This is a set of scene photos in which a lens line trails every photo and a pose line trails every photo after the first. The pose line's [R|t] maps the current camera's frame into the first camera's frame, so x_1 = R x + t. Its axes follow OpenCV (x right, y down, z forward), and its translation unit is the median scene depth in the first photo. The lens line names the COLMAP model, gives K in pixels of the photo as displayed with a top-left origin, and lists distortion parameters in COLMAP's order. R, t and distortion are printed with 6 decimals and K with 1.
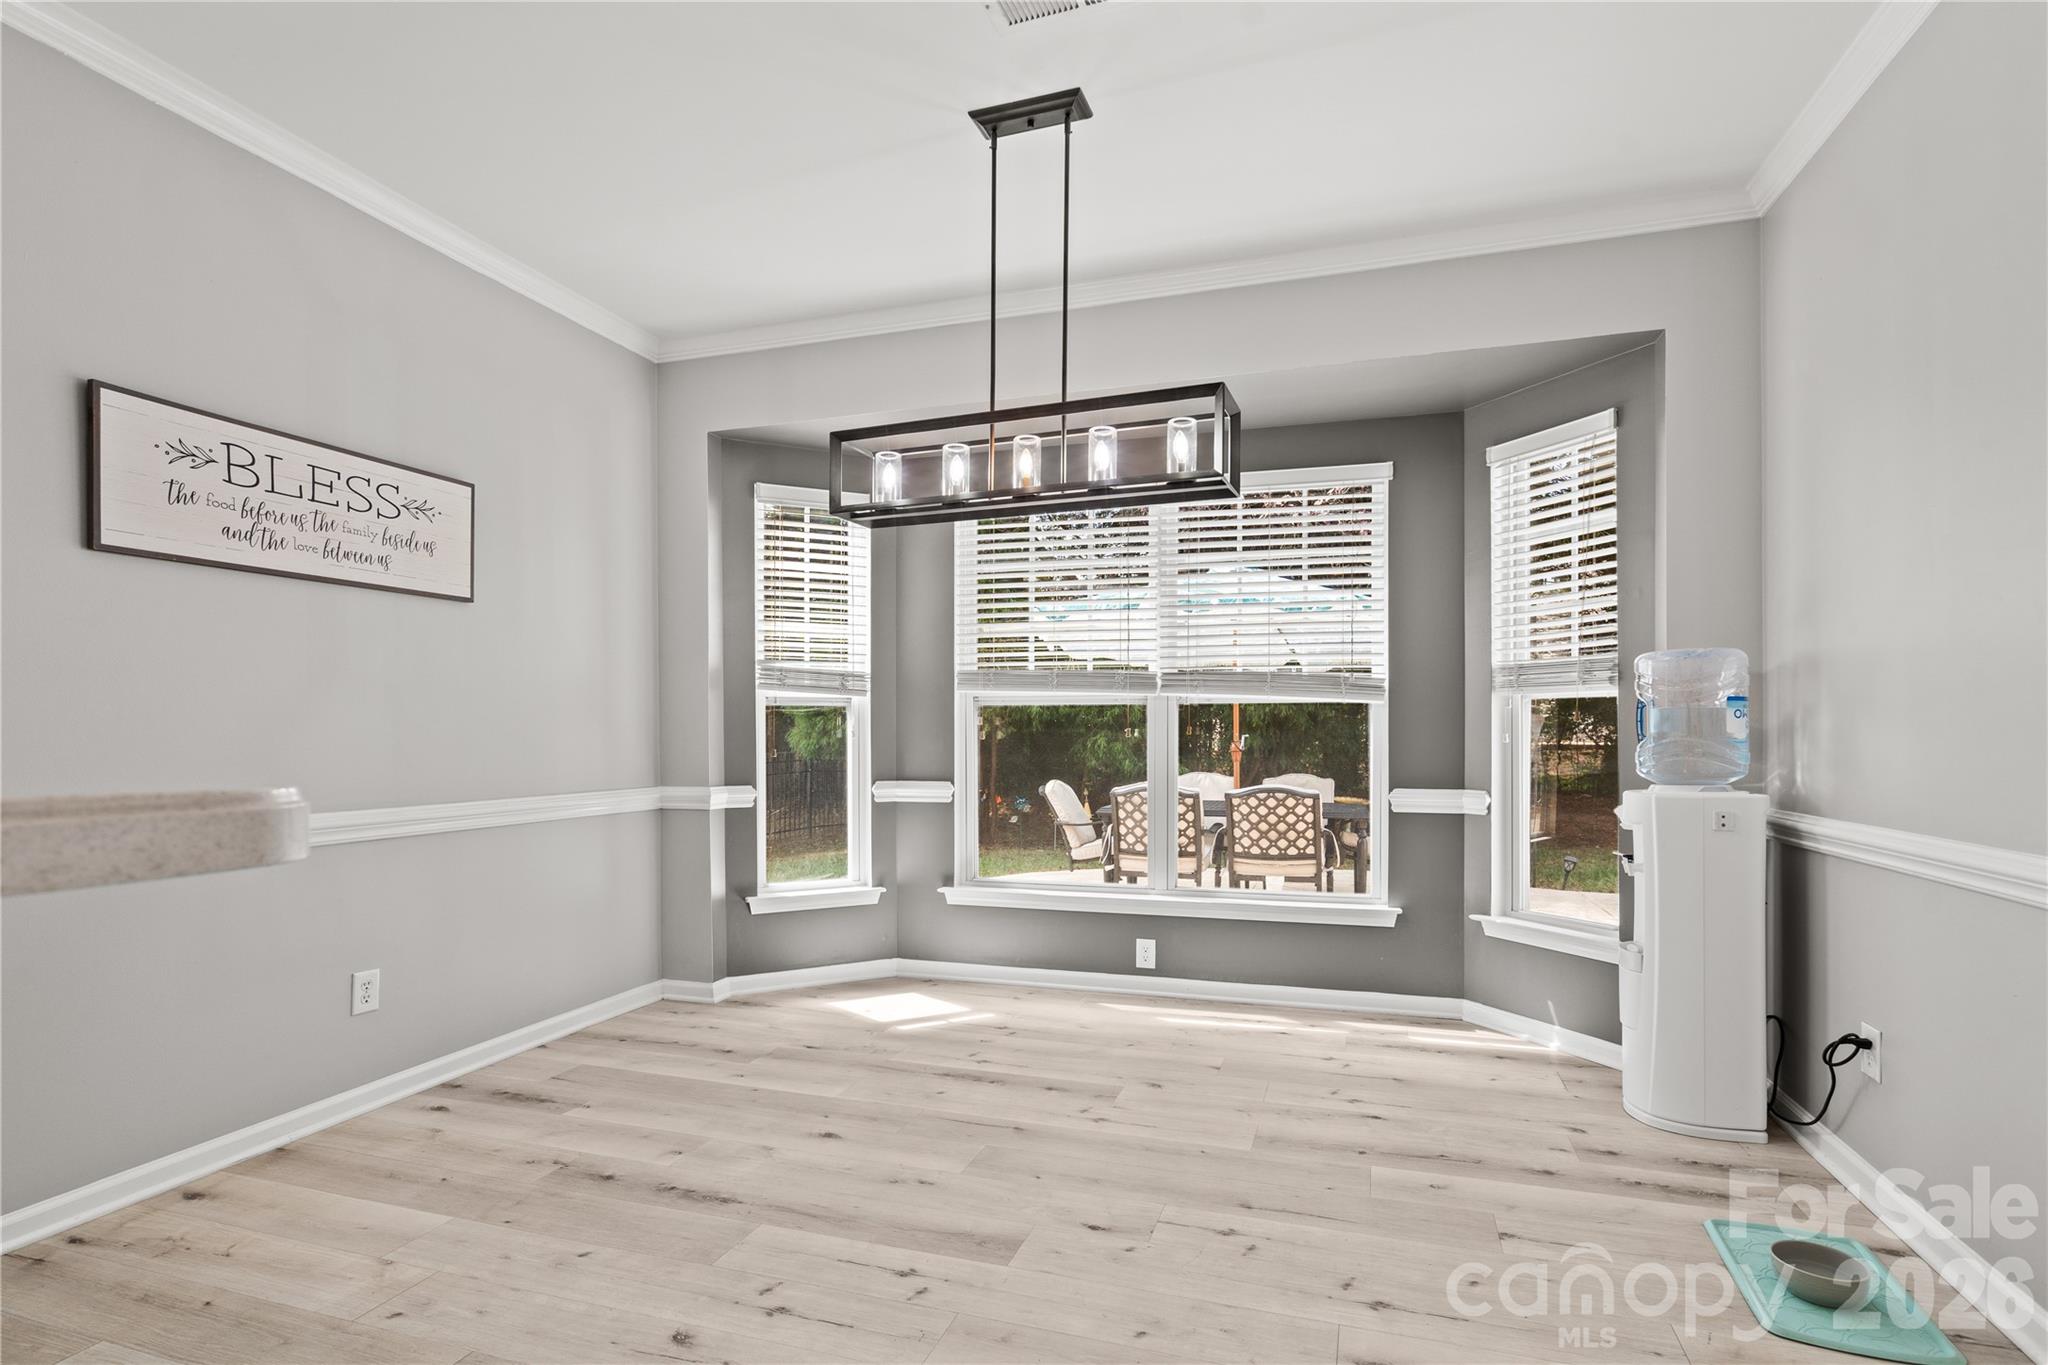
lens RADIAL K [[952.6, 0, 1053.6], [0, 952.6, 738.6], [0, 0, 1]] dist [0.002941, 0.002653]
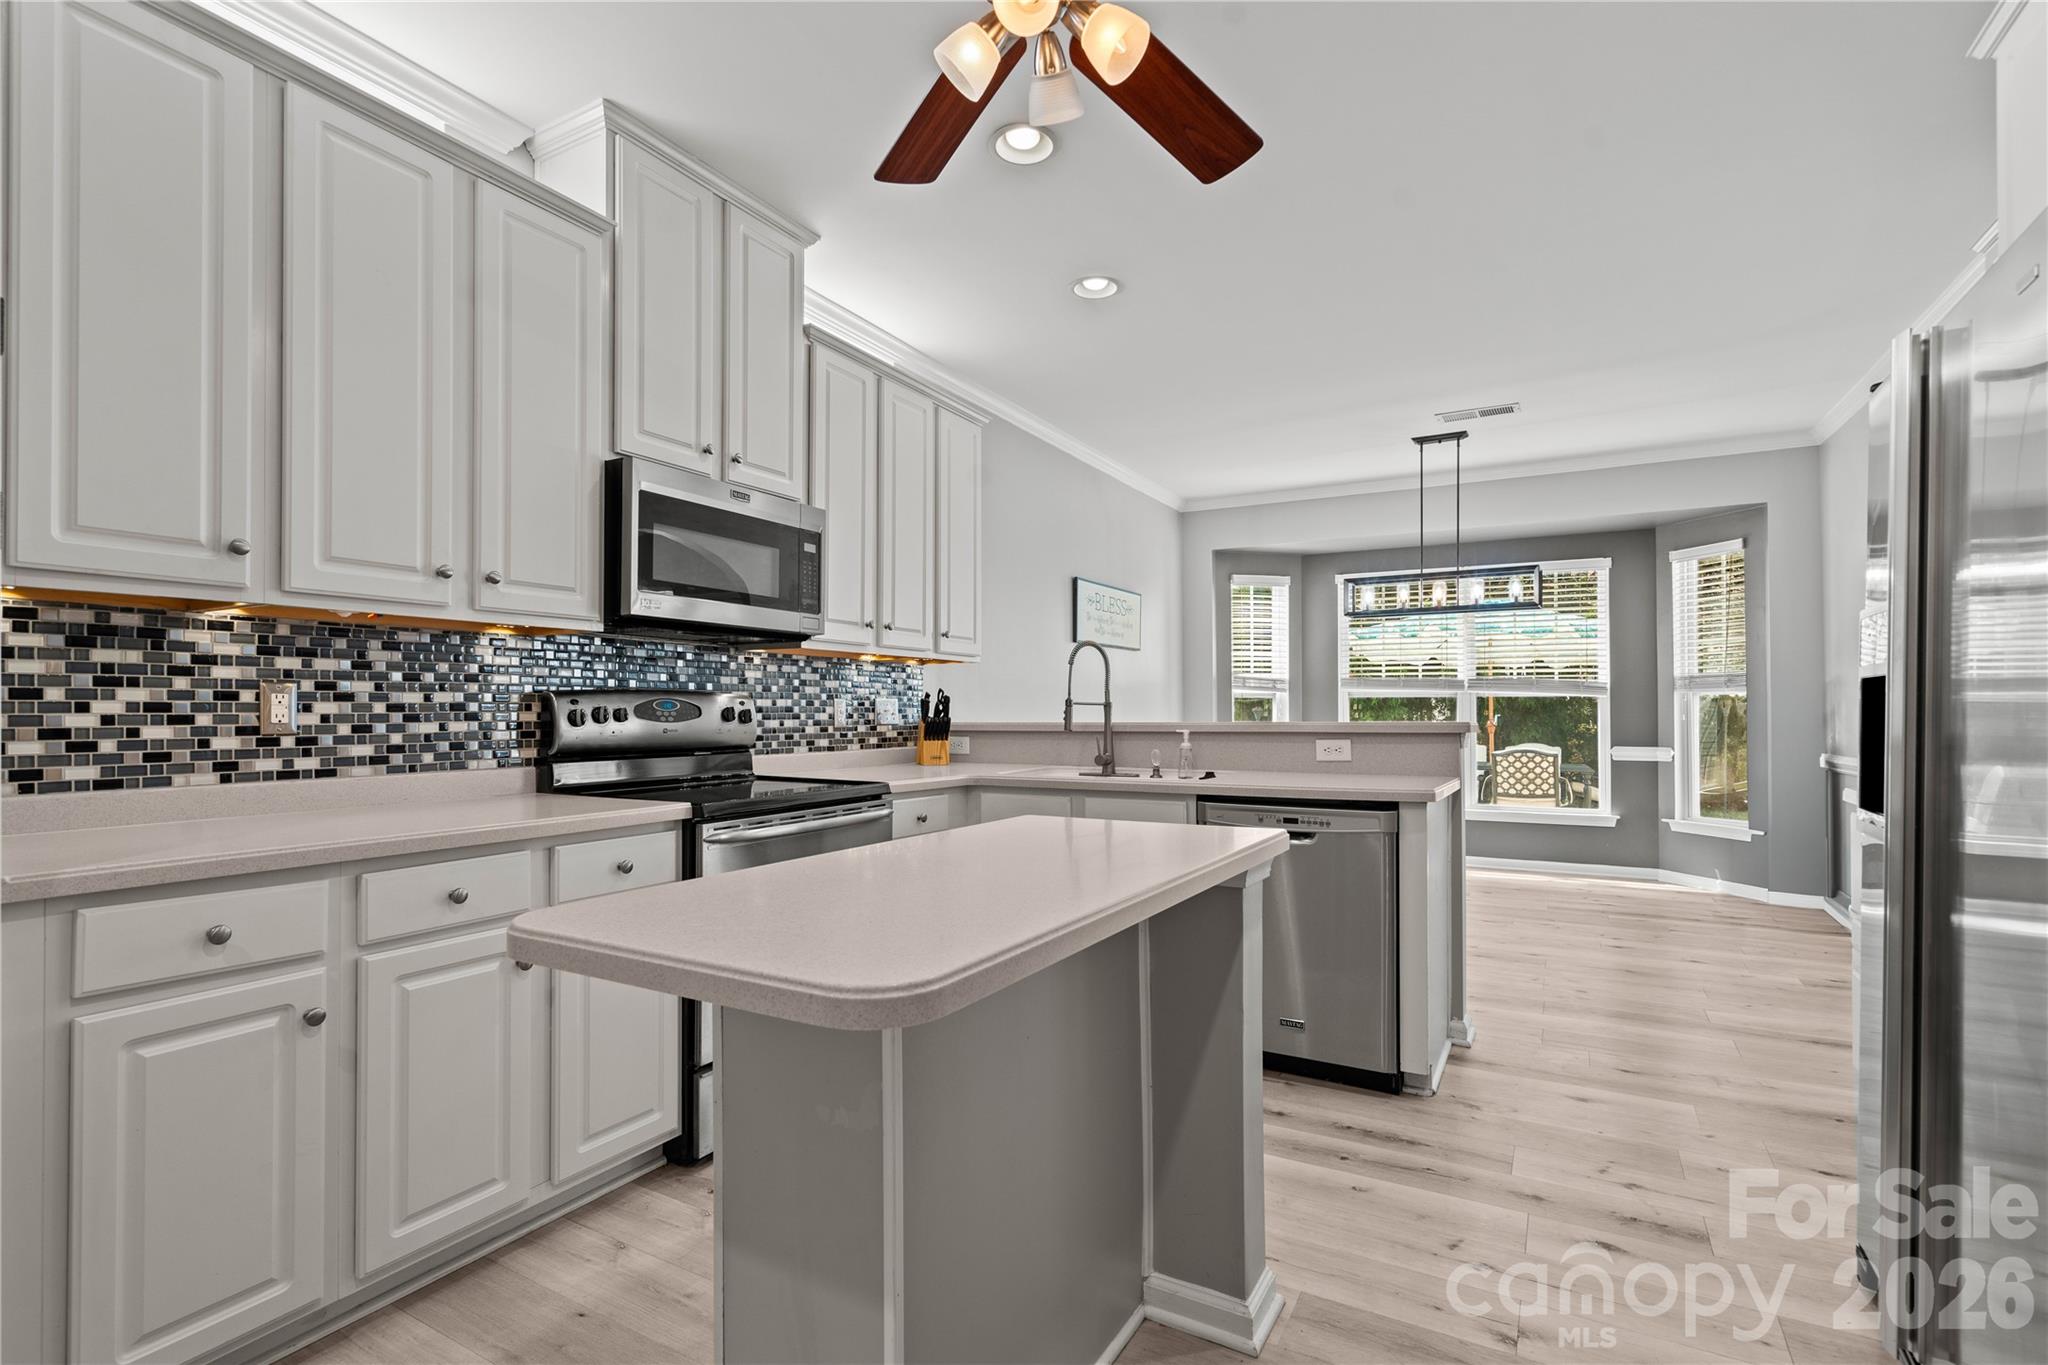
lens RADIAL K [[952.6, 0, 1061.5], [0, 952.6, 683.7], [0, 0, 1]] dist [0.002941, 0.002653]
pose [[0.987017, 0.000131, -0.160618, -0.414383], [-0.005805, 0.999375, -0.034857, 0.004559], [0.160513, 0.035337, 0.986401, -1.019400]]
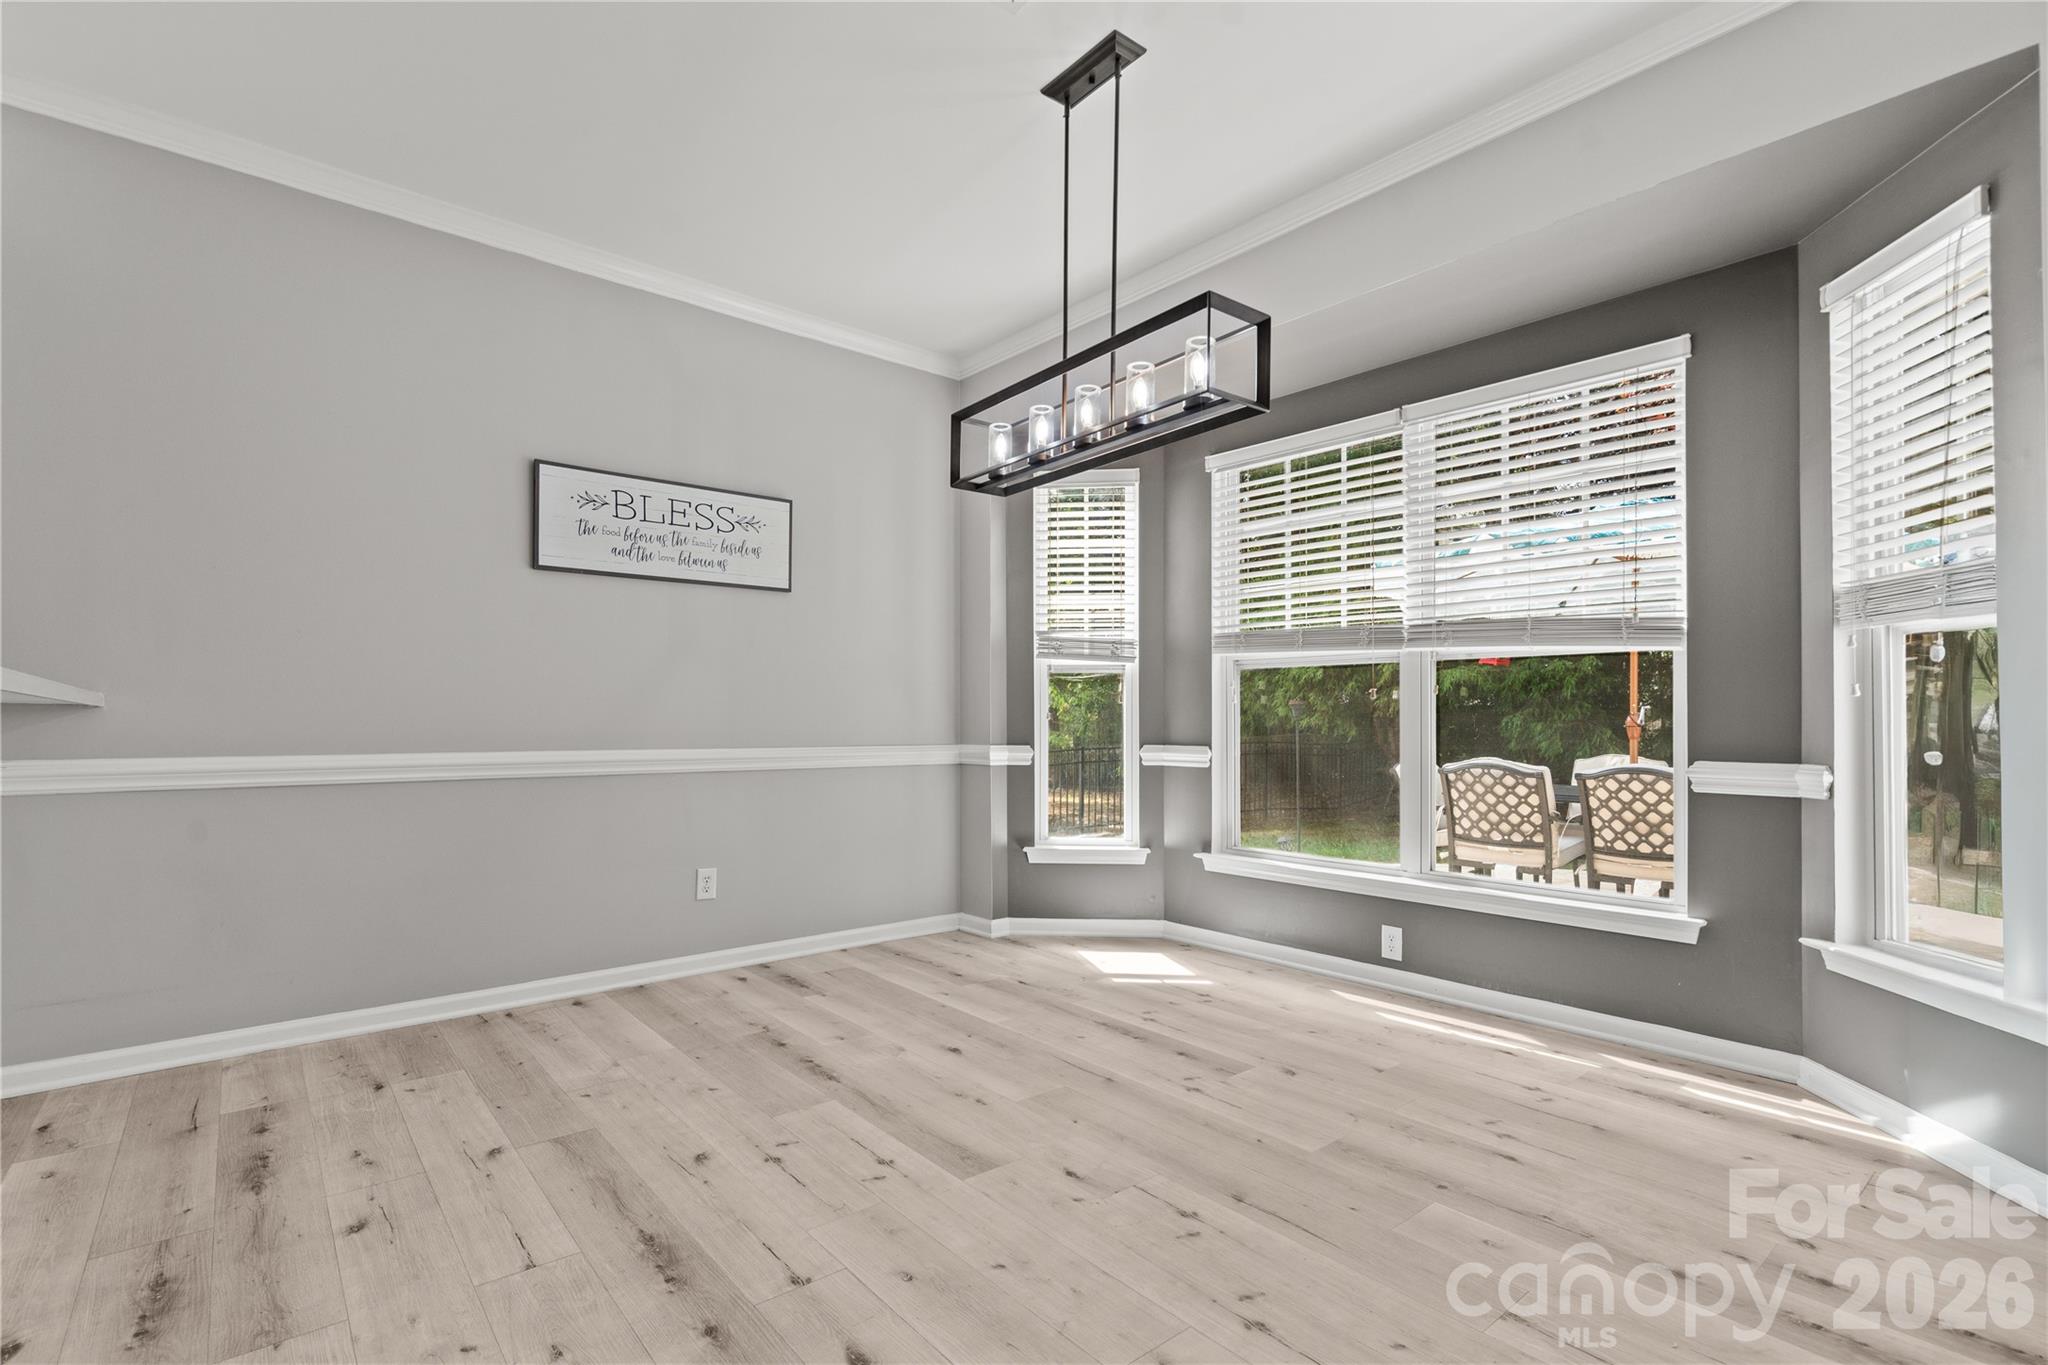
lens RADIAL K [[952.6, 0, 1049.1], [0, 952.6, 709.3], [0, 0, 1]] dist [0.002941, 0.002653]
pose [[0.851050, -0.000703, -0.525084, 0.340731], [-0.009650, 0.999809, -0.016979, 0.031461], [0.524996, 0.019517, 0.850881, 0.088551]]
